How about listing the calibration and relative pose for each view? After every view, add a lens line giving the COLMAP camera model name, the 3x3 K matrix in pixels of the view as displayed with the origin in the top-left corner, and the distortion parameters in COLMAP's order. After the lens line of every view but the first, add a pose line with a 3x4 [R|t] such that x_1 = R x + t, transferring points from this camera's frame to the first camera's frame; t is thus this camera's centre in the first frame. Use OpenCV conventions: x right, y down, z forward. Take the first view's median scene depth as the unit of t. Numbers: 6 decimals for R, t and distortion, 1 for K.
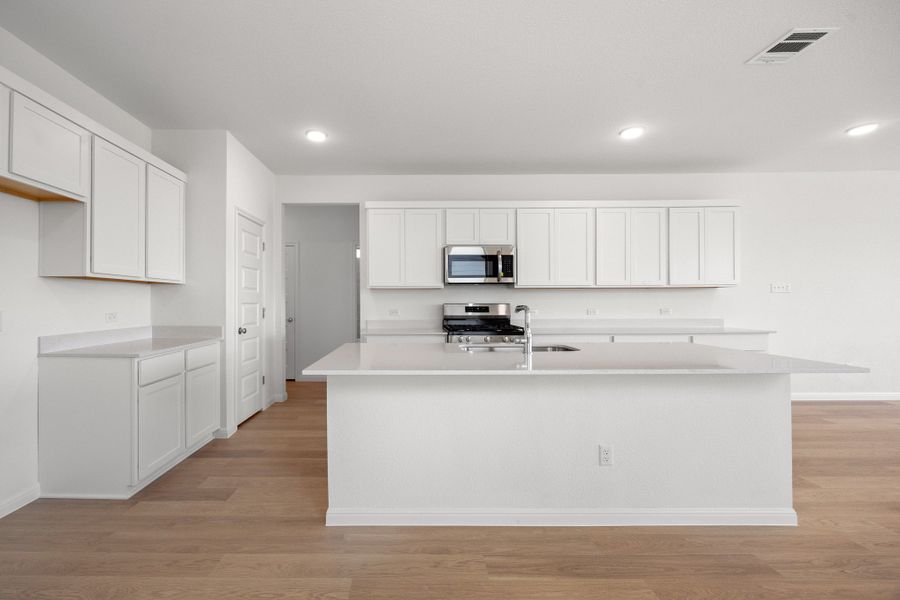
lens RADIAL K [[376.2, 0, 444.9], [0, 376.2, 308.6], [0, 0, 1]] dist [-0.002407, -0.000674]
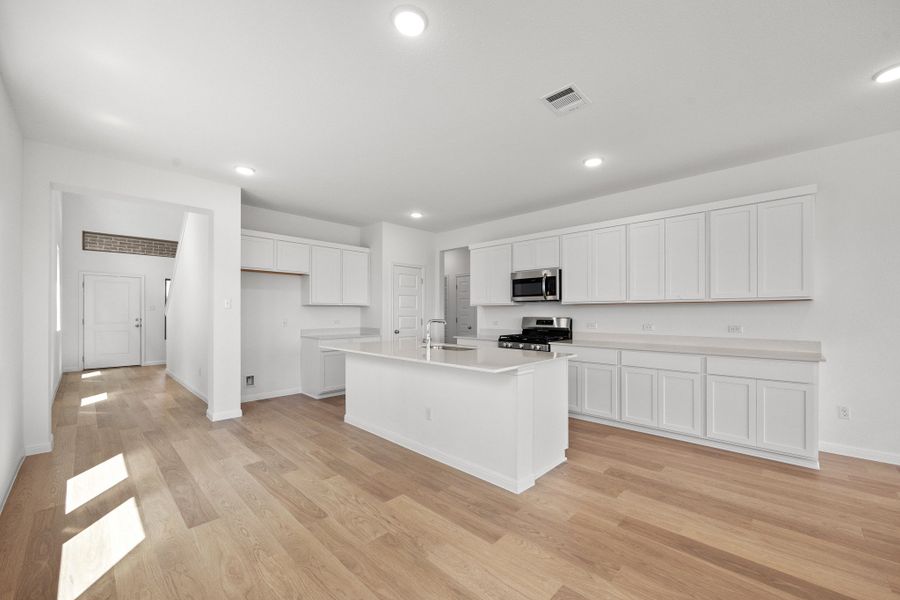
lens RADIAL K [[369.7, 0, 465.5], [0, 369.7, 312.4], [0, 0, 1]] dist [-0.008397, 0.000415]
pose [[0.720282, -0.000841, -0.693681, 0.780494], [-0.018277, 0.999629, -0.020189, -0.002075], [0.693440, 0.027221, 0.720000, -0.015547]]
